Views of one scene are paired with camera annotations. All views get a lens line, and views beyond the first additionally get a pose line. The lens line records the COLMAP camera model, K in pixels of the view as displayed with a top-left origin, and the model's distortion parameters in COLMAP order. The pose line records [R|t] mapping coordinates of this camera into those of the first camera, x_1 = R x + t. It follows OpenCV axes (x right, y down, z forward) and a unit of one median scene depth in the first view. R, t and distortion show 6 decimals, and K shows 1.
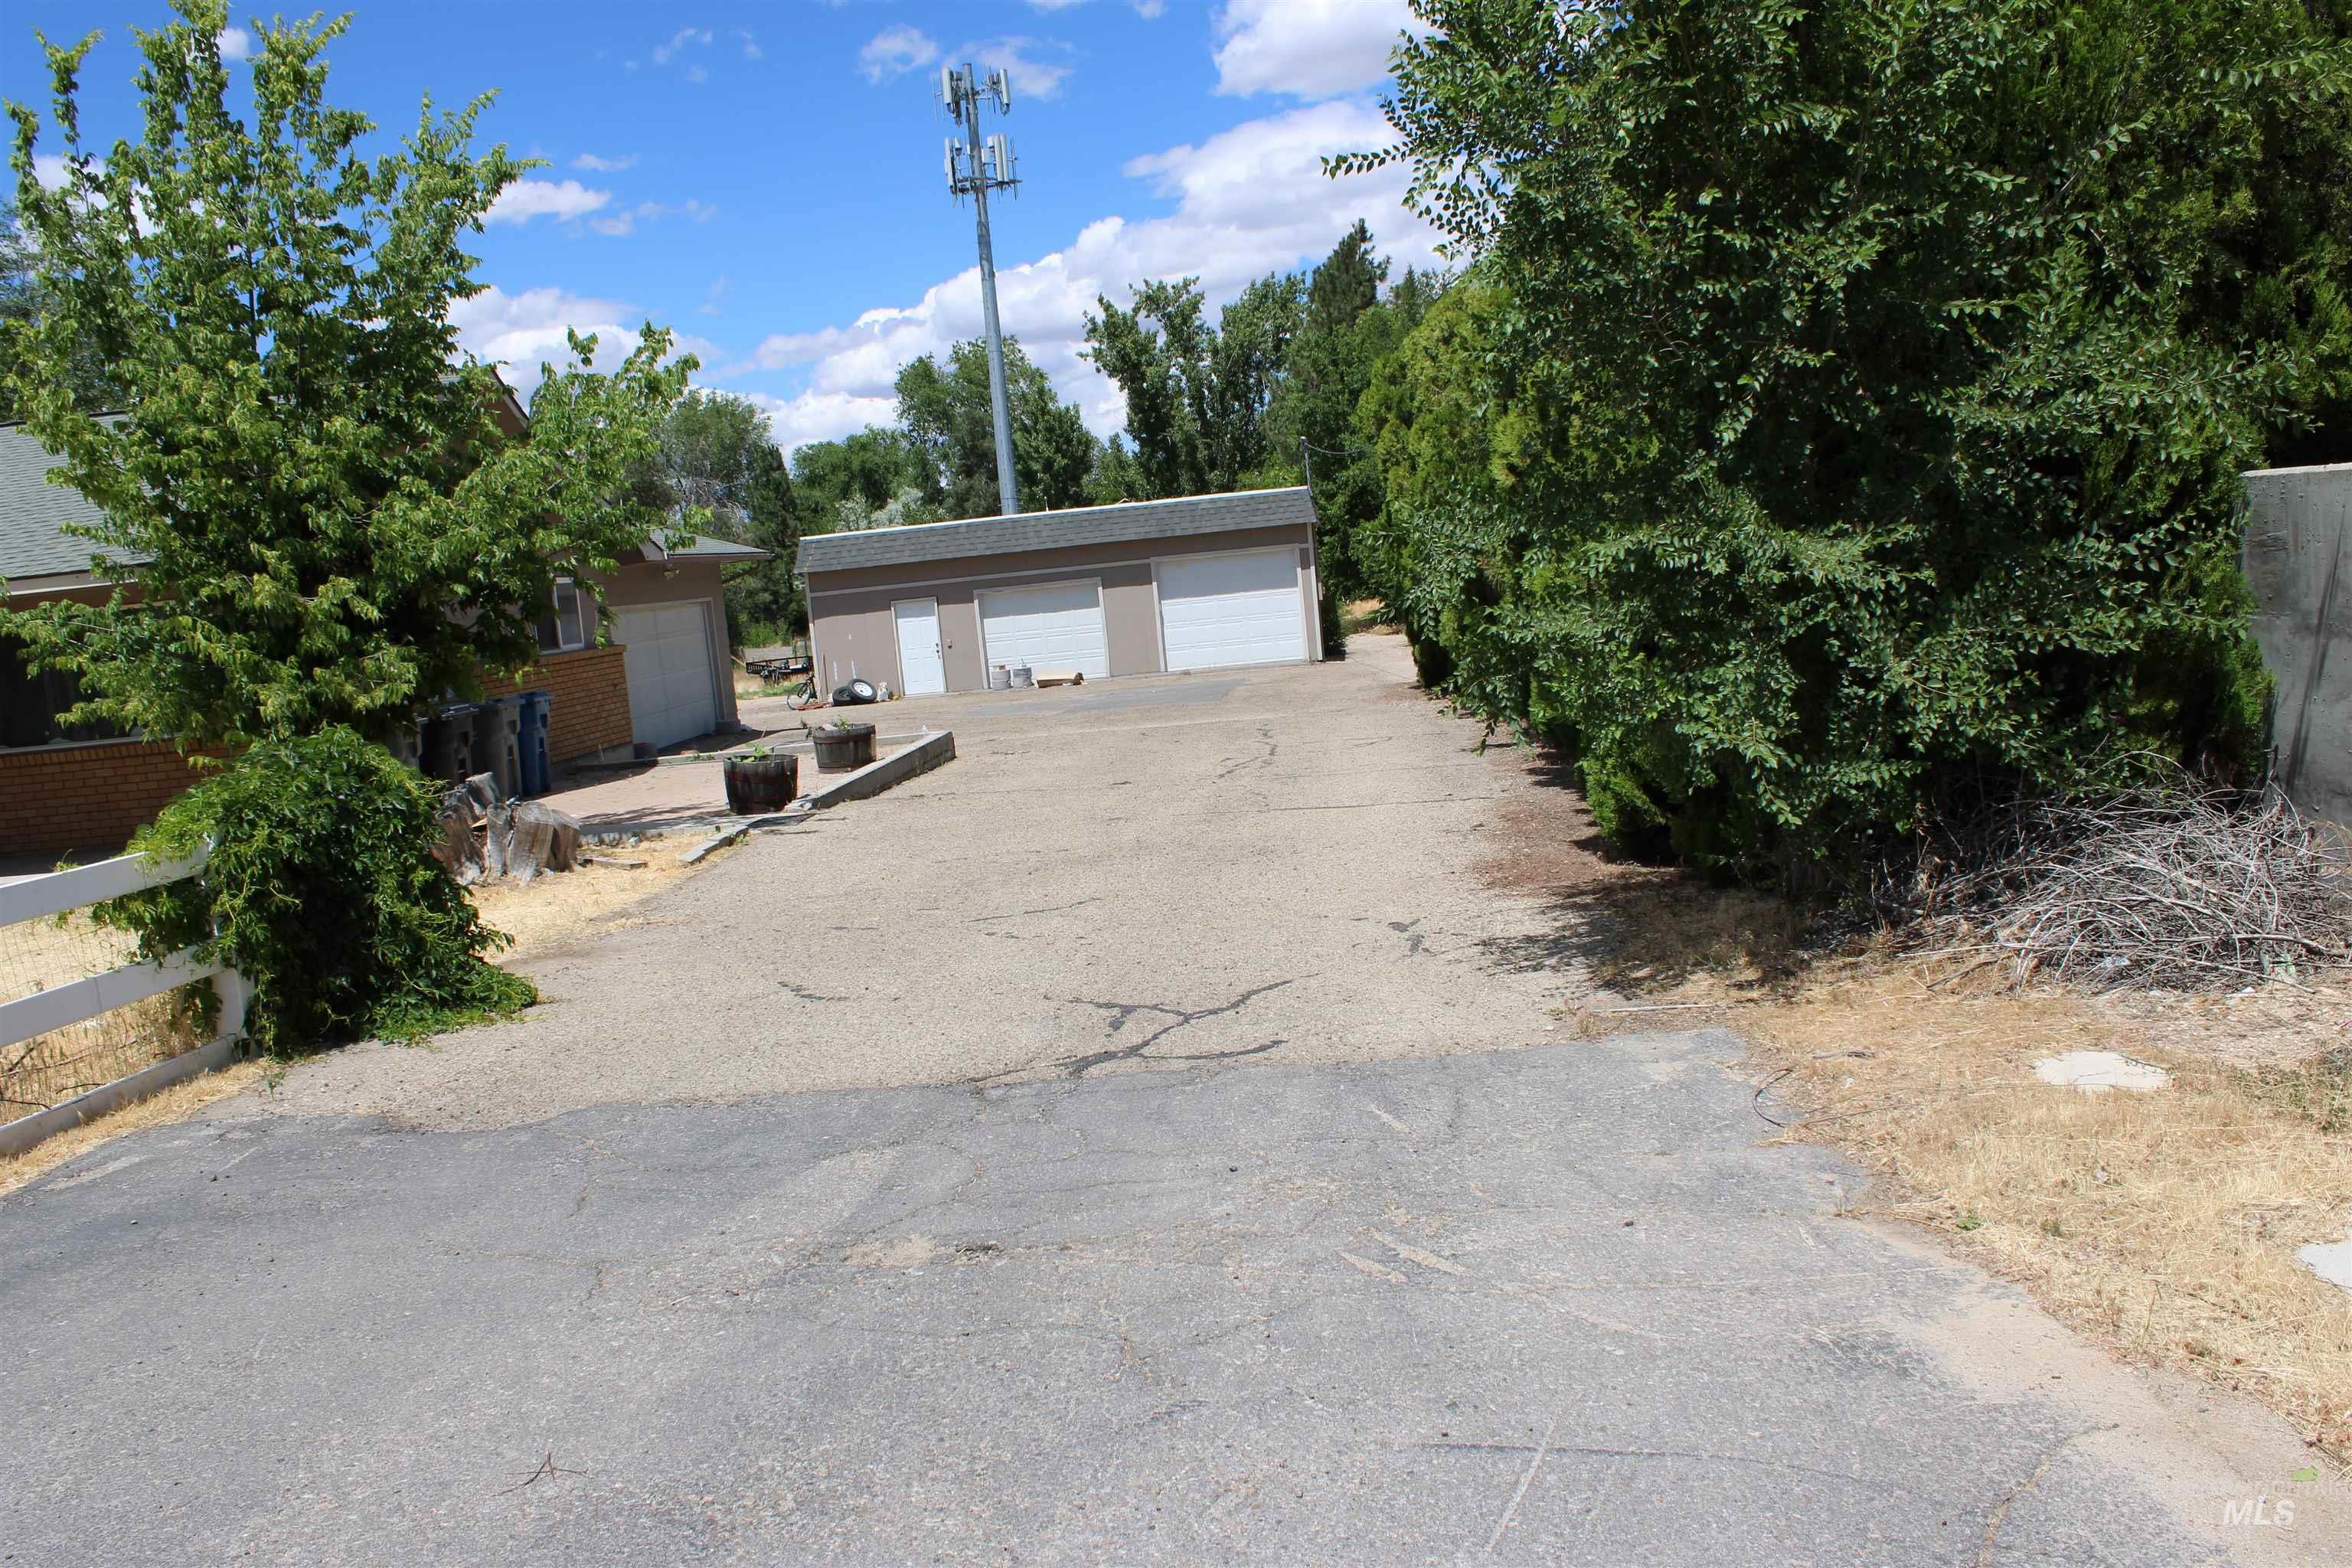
lens RADIAL K [[1938.8, 0, 1187.4], [0, 1938.8, 791.7], [0, 0, 1]] dist [-0.144649, 0.108955]
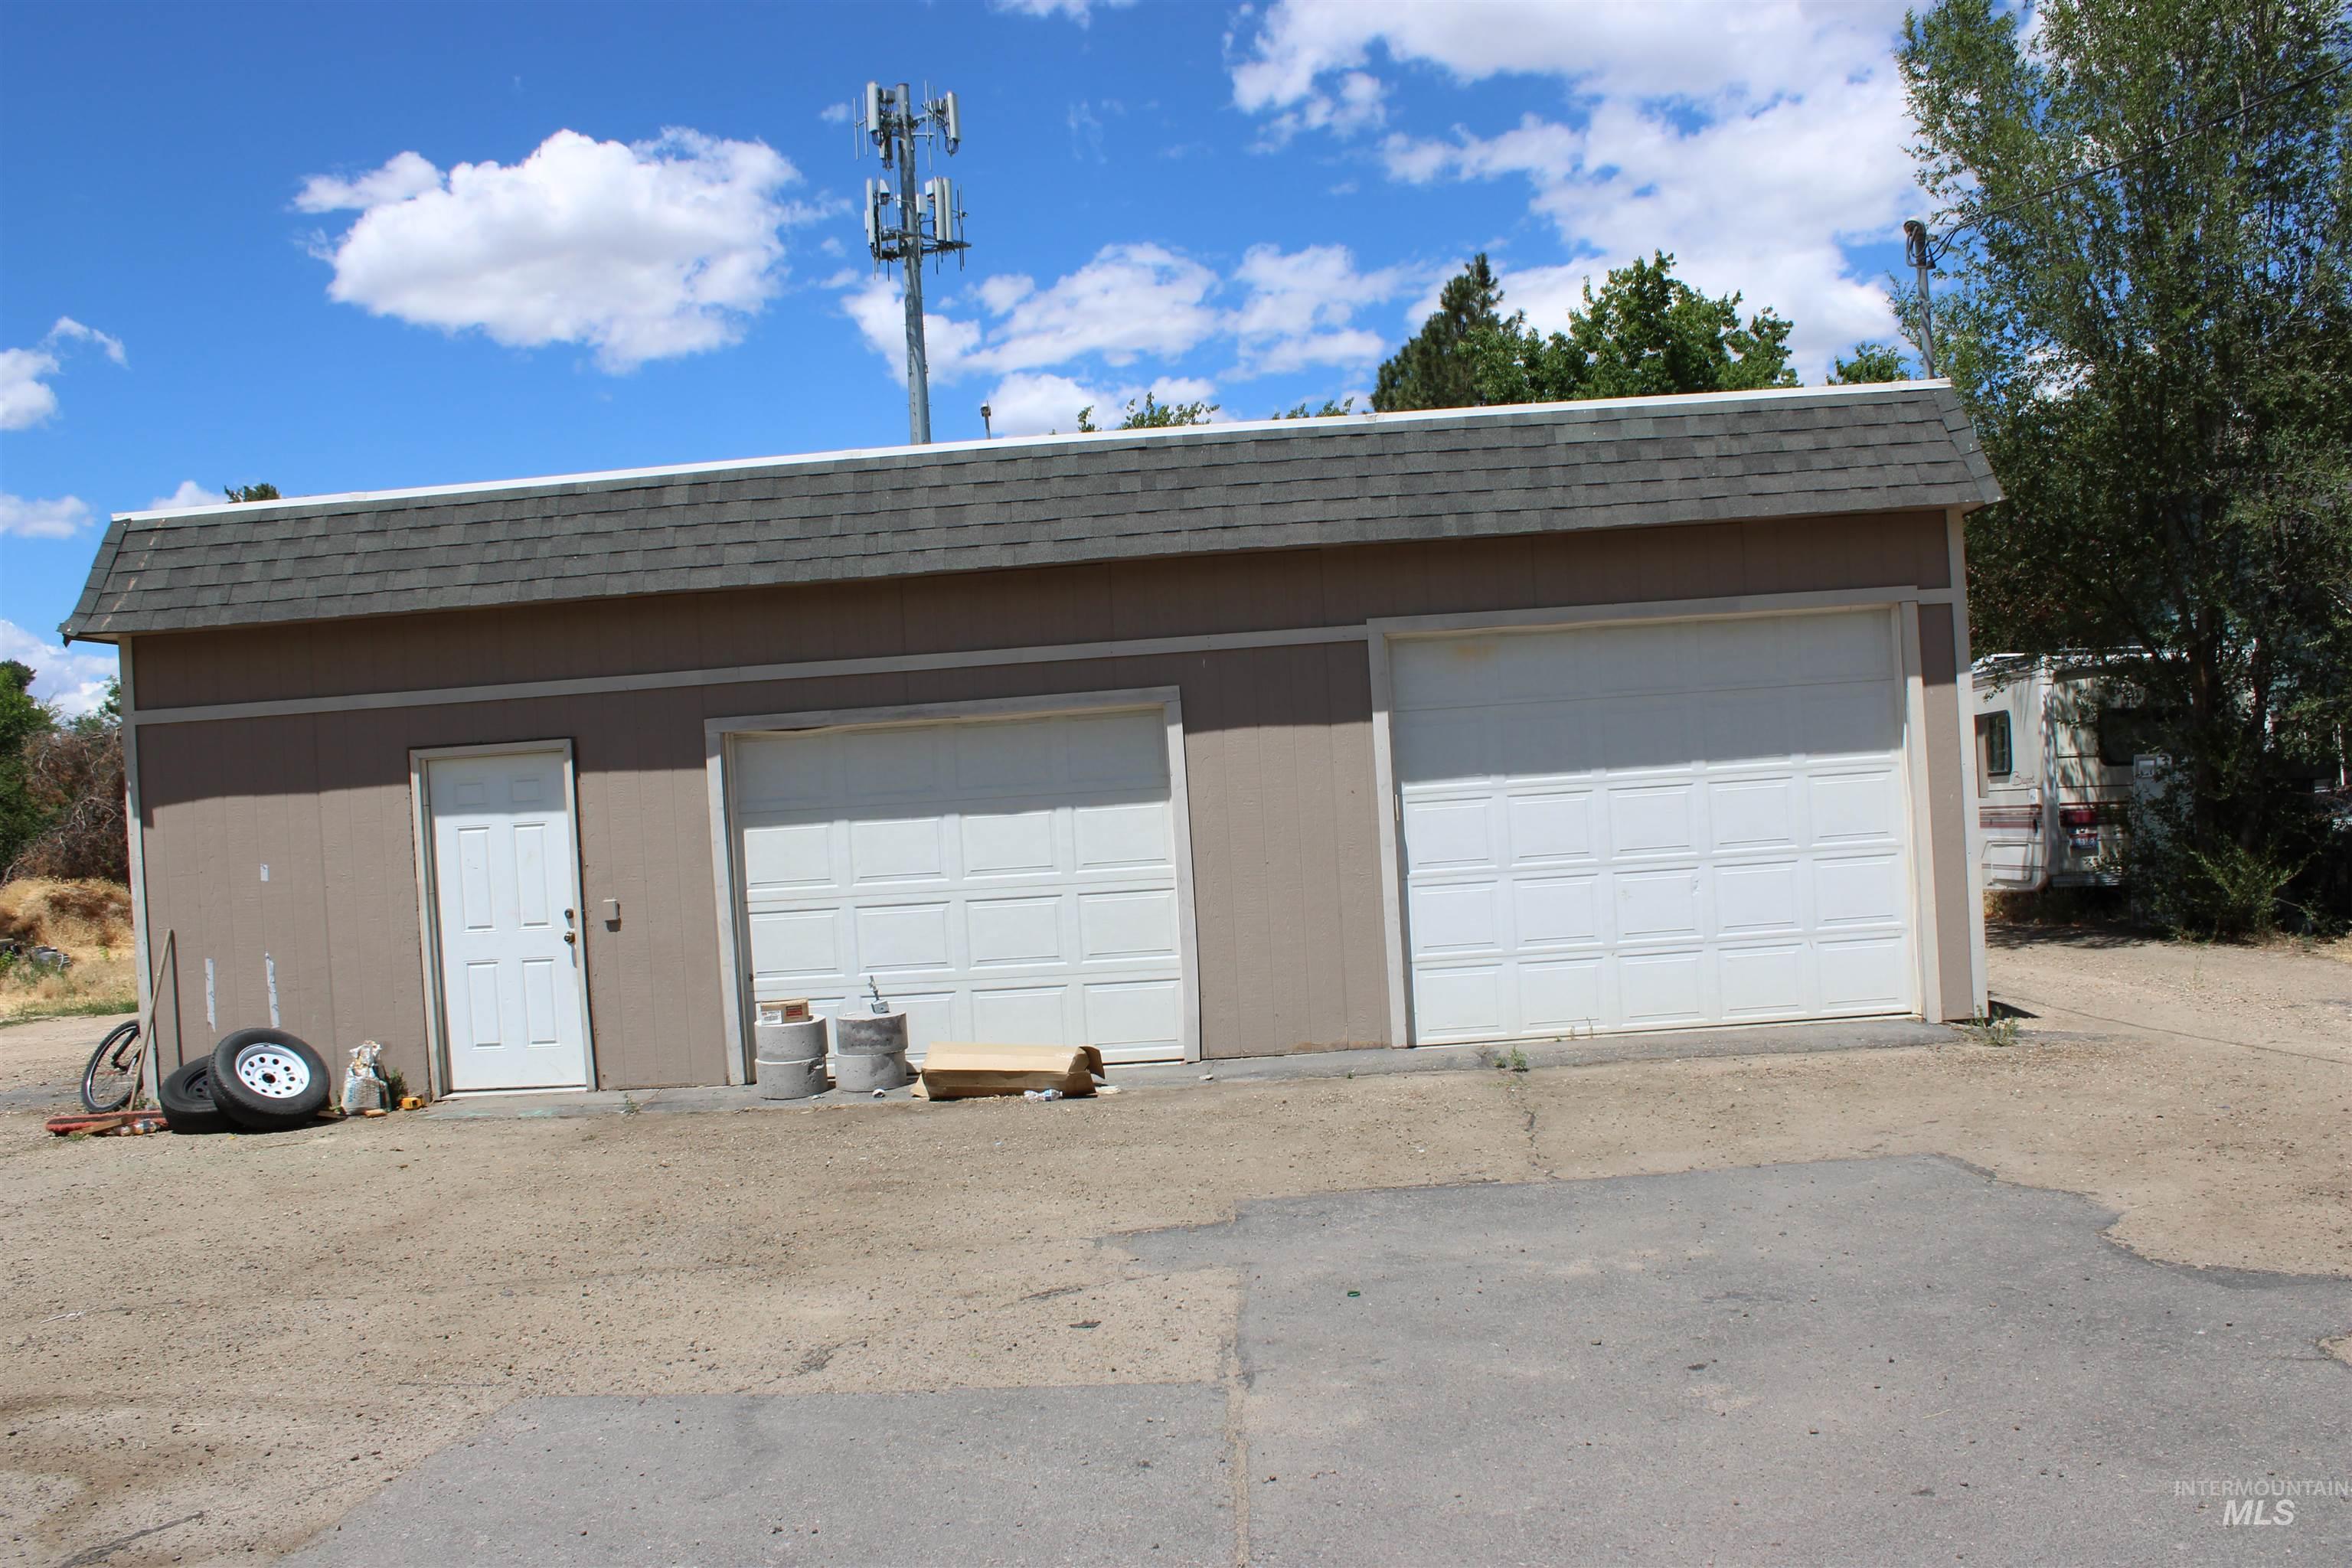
lens RADIAL K [[1938.8, 0, 1187.4], [0, 1938.8, 791.7], [0, 0, 1]] dist [-0.144649, 0.108955]
pose [[0.998906, 0.033147, 0.032984, -0.051645], [-0.028914, 0.992179, -0.121426, -0.063433], [-0.036751, 0.120340, 0.992052, 0.729730]]
